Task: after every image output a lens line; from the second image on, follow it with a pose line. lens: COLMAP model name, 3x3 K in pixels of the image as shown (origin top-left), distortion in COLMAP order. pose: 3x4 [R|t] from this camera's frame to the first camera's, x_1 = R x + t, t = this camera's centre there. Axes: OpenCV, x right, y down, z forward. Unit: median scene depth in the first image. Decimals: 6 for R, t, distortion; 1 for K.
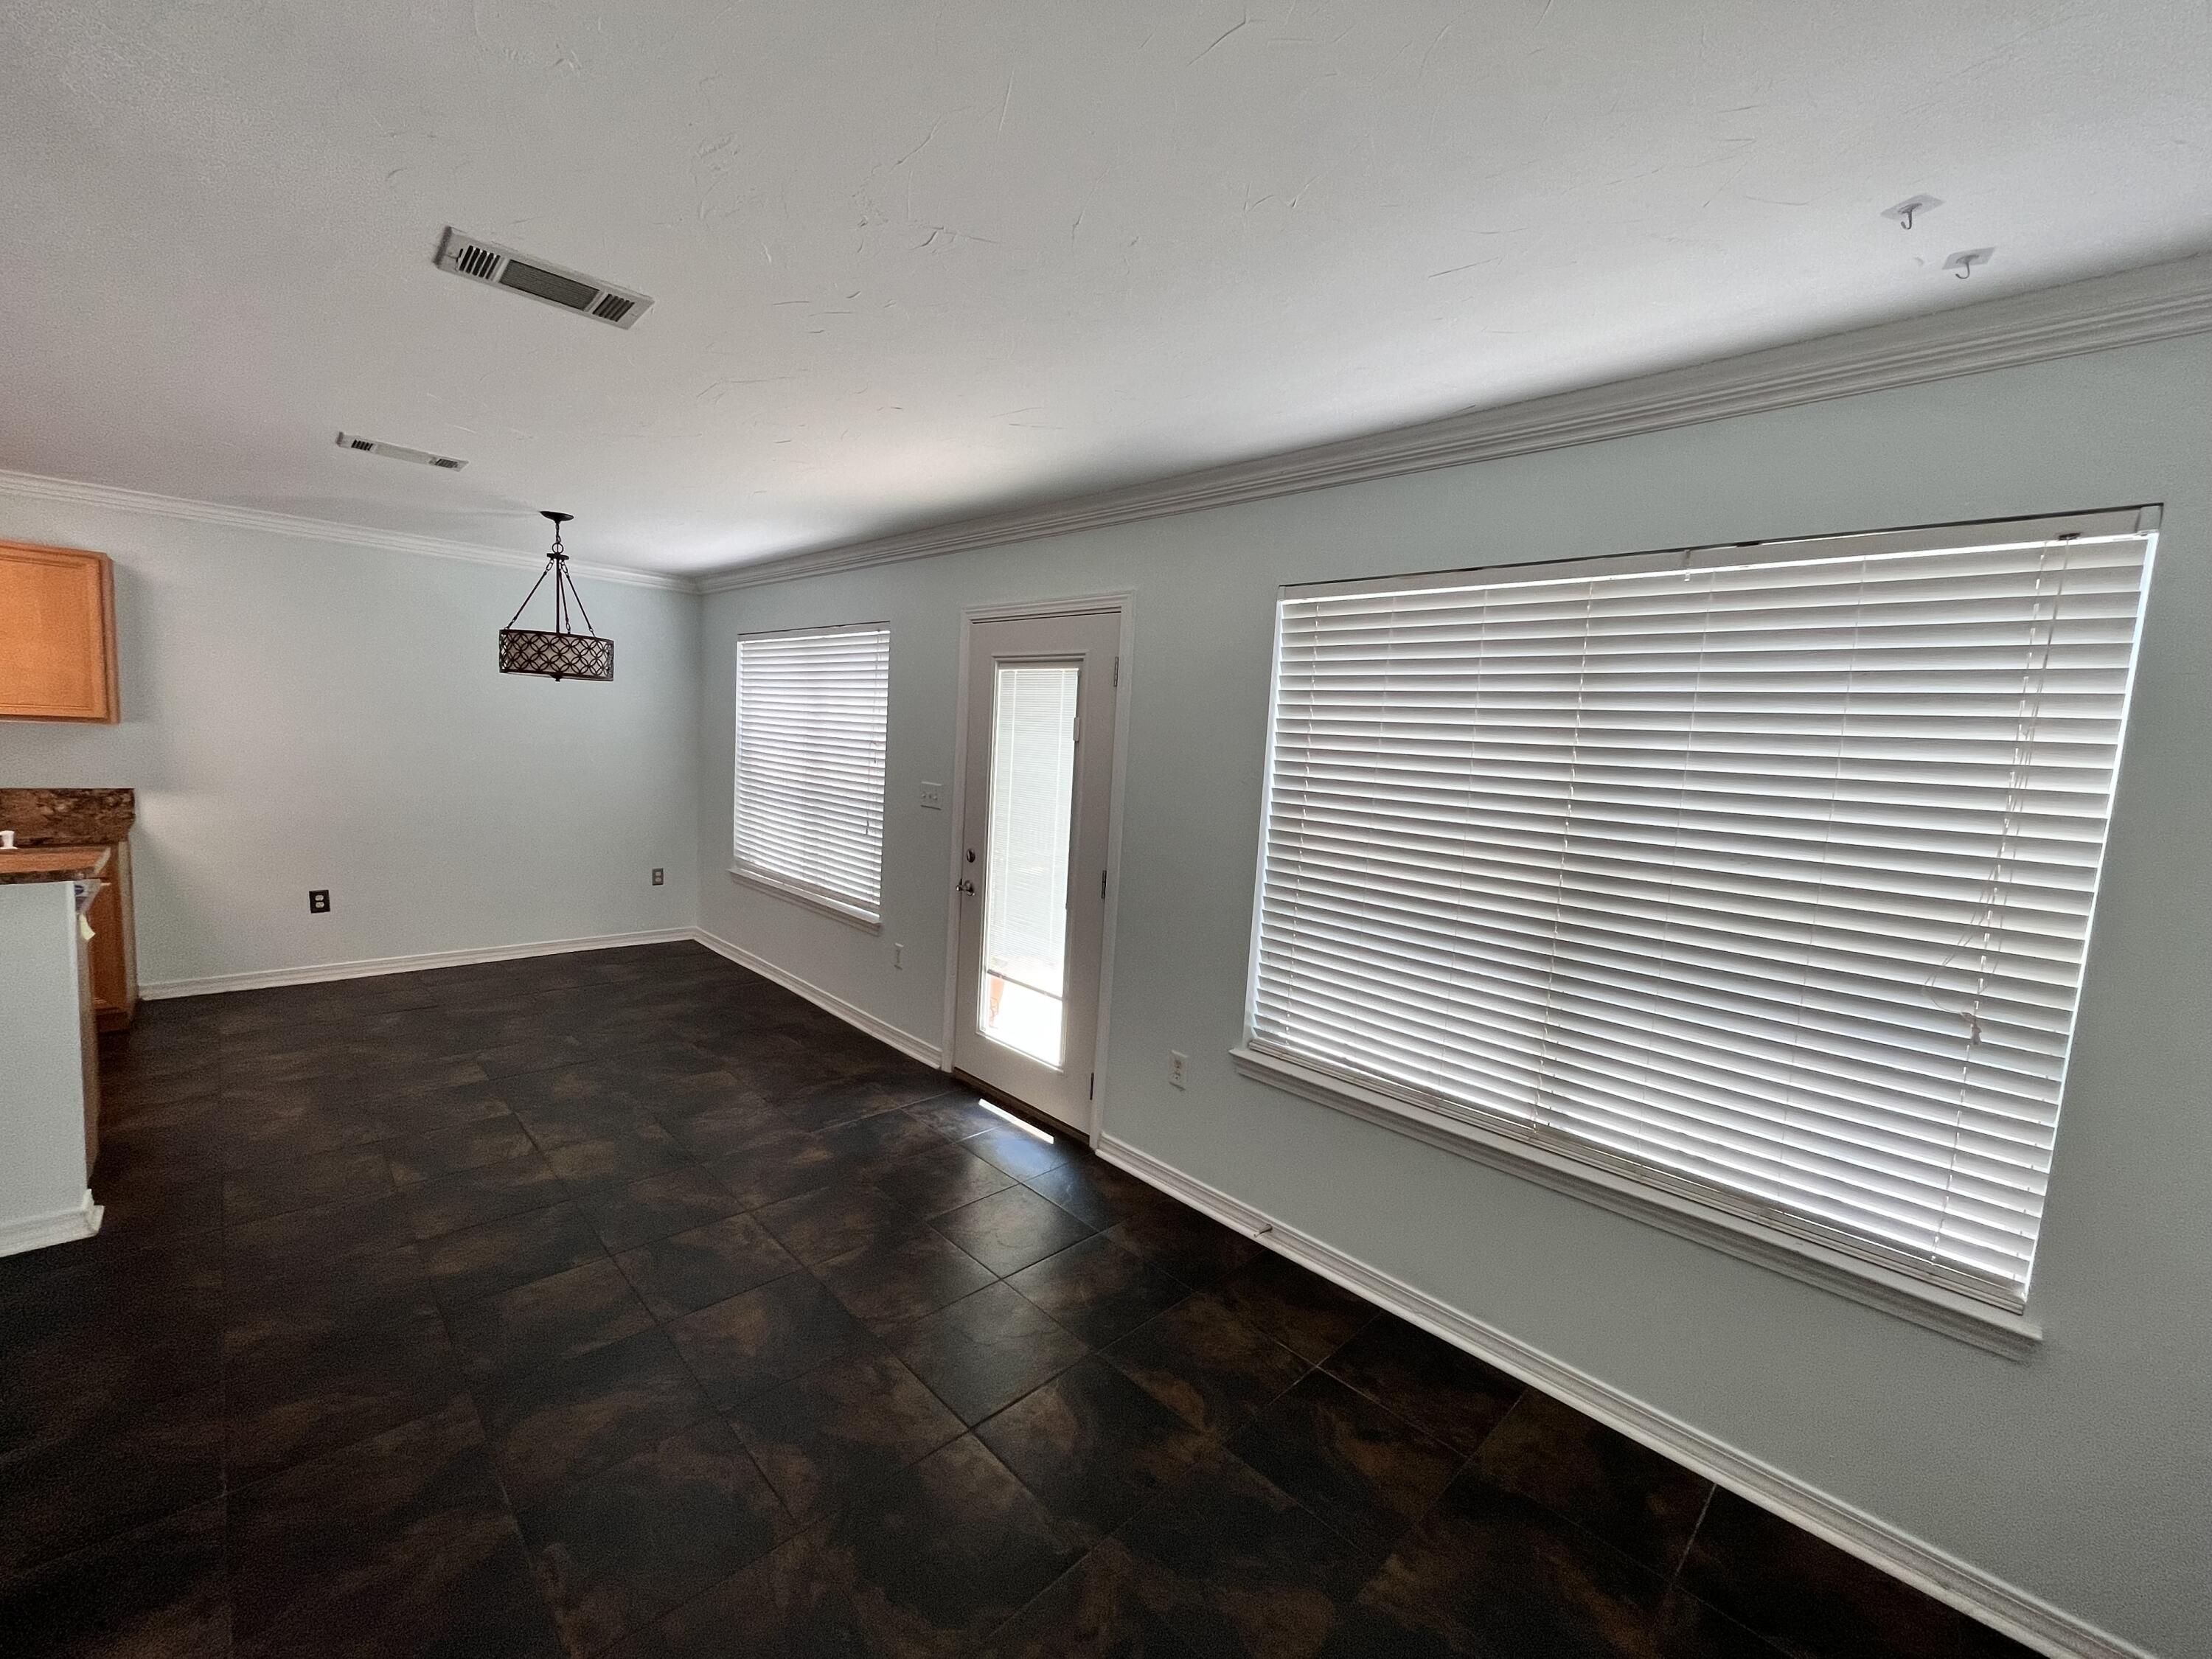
lens RADIAL K [[897.3, 0, 1106.0], [0, 897.3, 829.5], [0, 0, 1]] dist [-0.000399, -0.000211]
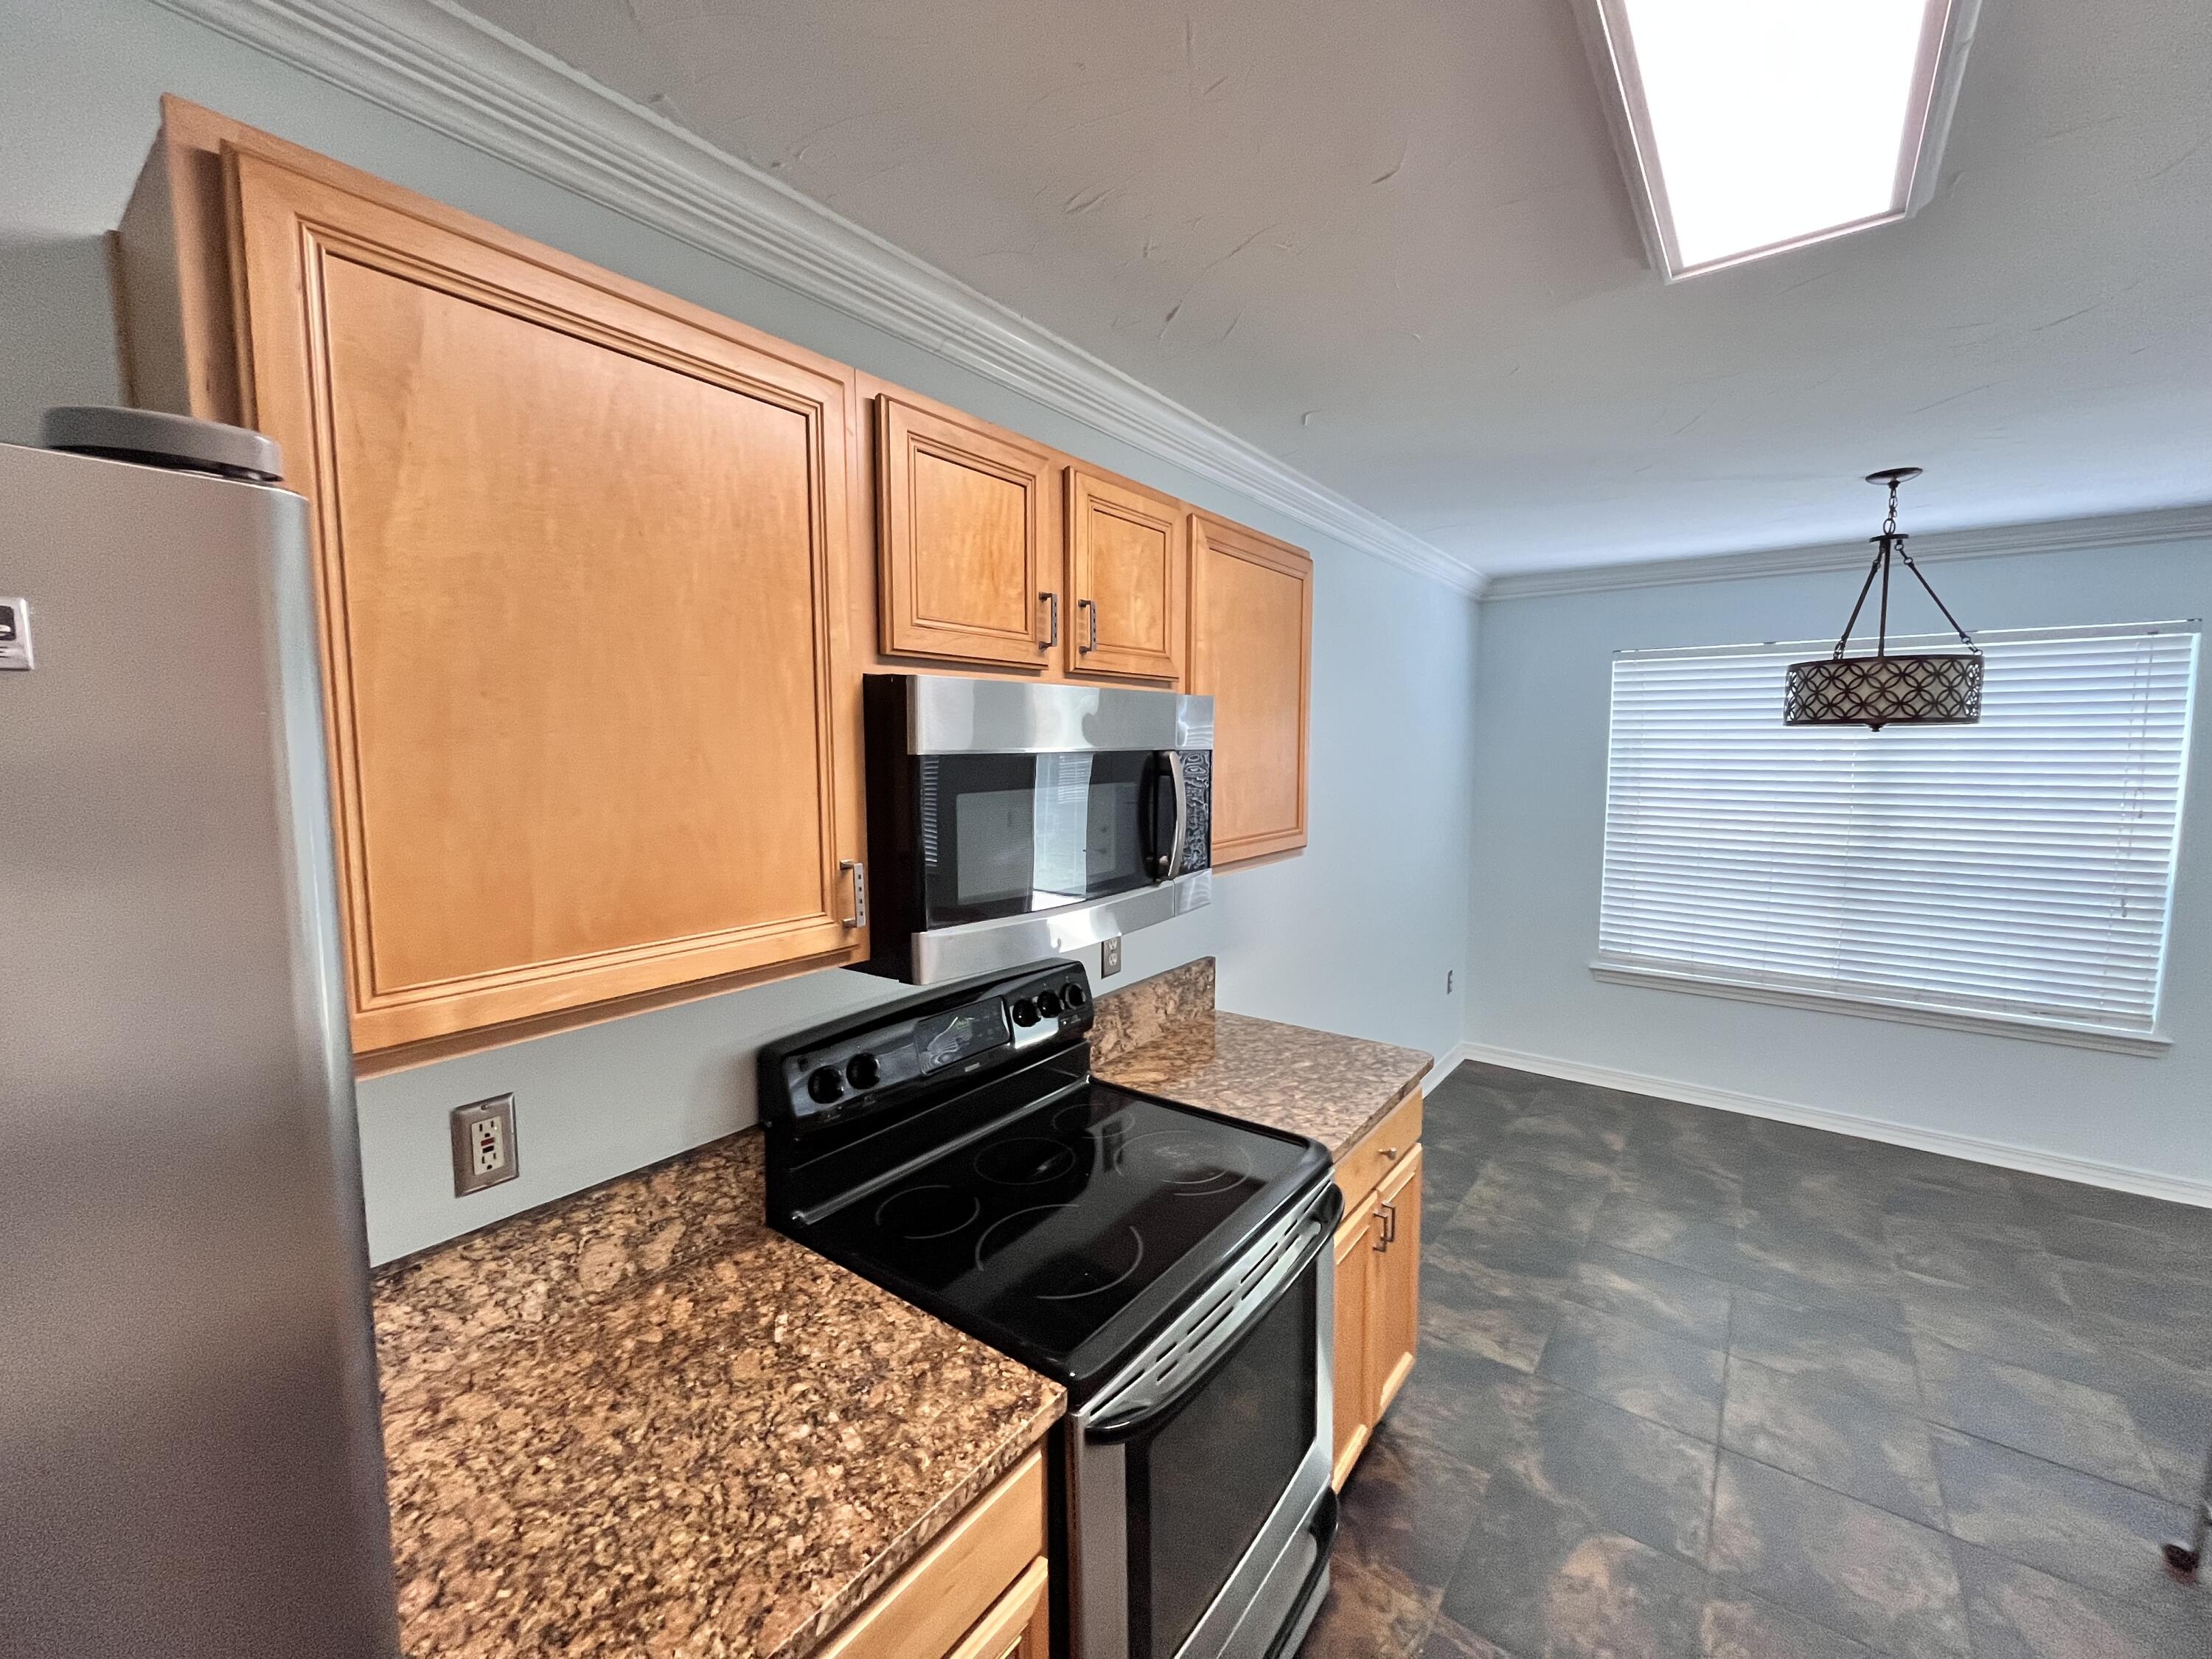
lens RADIAL K [[893.9, 0, 1106.0], [0, 893.9, 829.5], [0, 0, 1]] dist [-0.001730, -0.000452]
pose [[0.987209, -0.074386, 0.141016, -1.441298], [0.074796, 0.997196, 0.002398, -0.158667], [-0.140799, 0.008180, 0.990004, 0.505044]]
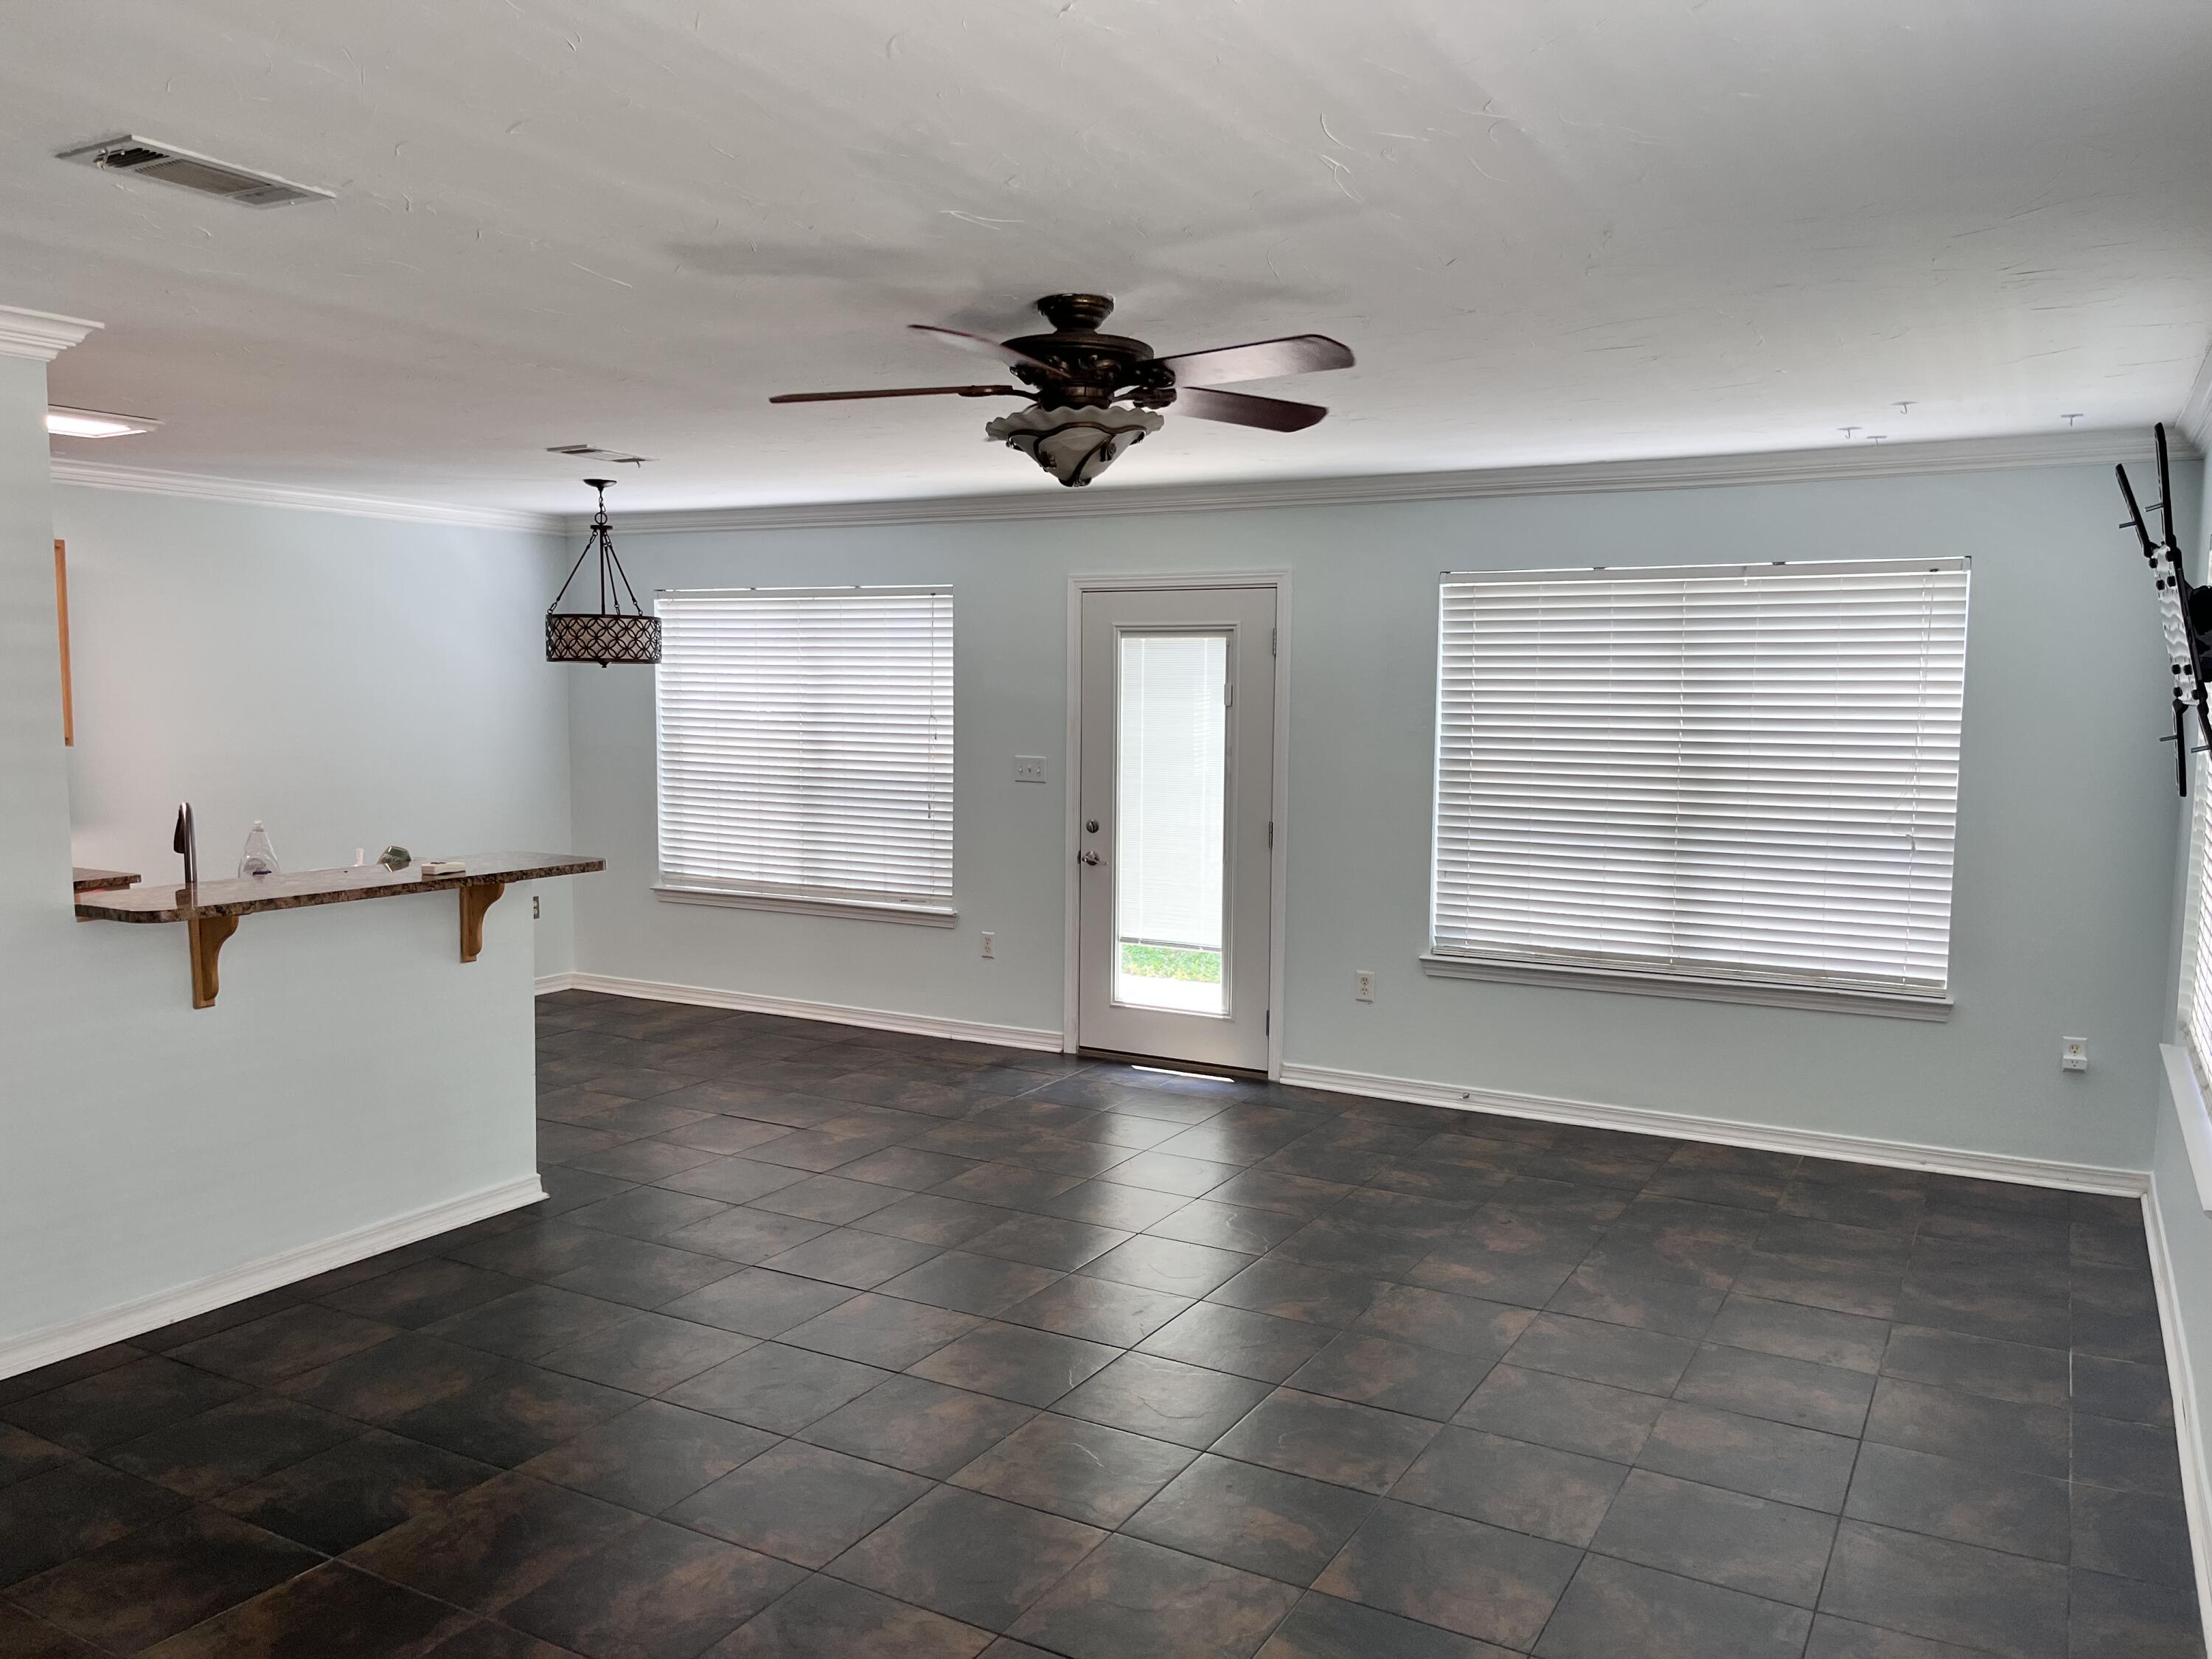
lens RADIAL K [[1672.5, 0, 1100.7], [0, 1672.5, 839.5], [0, 0, 1]] dist [0.079934, -0.119348]
pose [[0.960186, -0.075894, 0.268854, -0.689420], [0.076173, 0.997050, 0.009413, 0.029281], [-0.268775, 0.011441, 0.963135, -0.838087]]
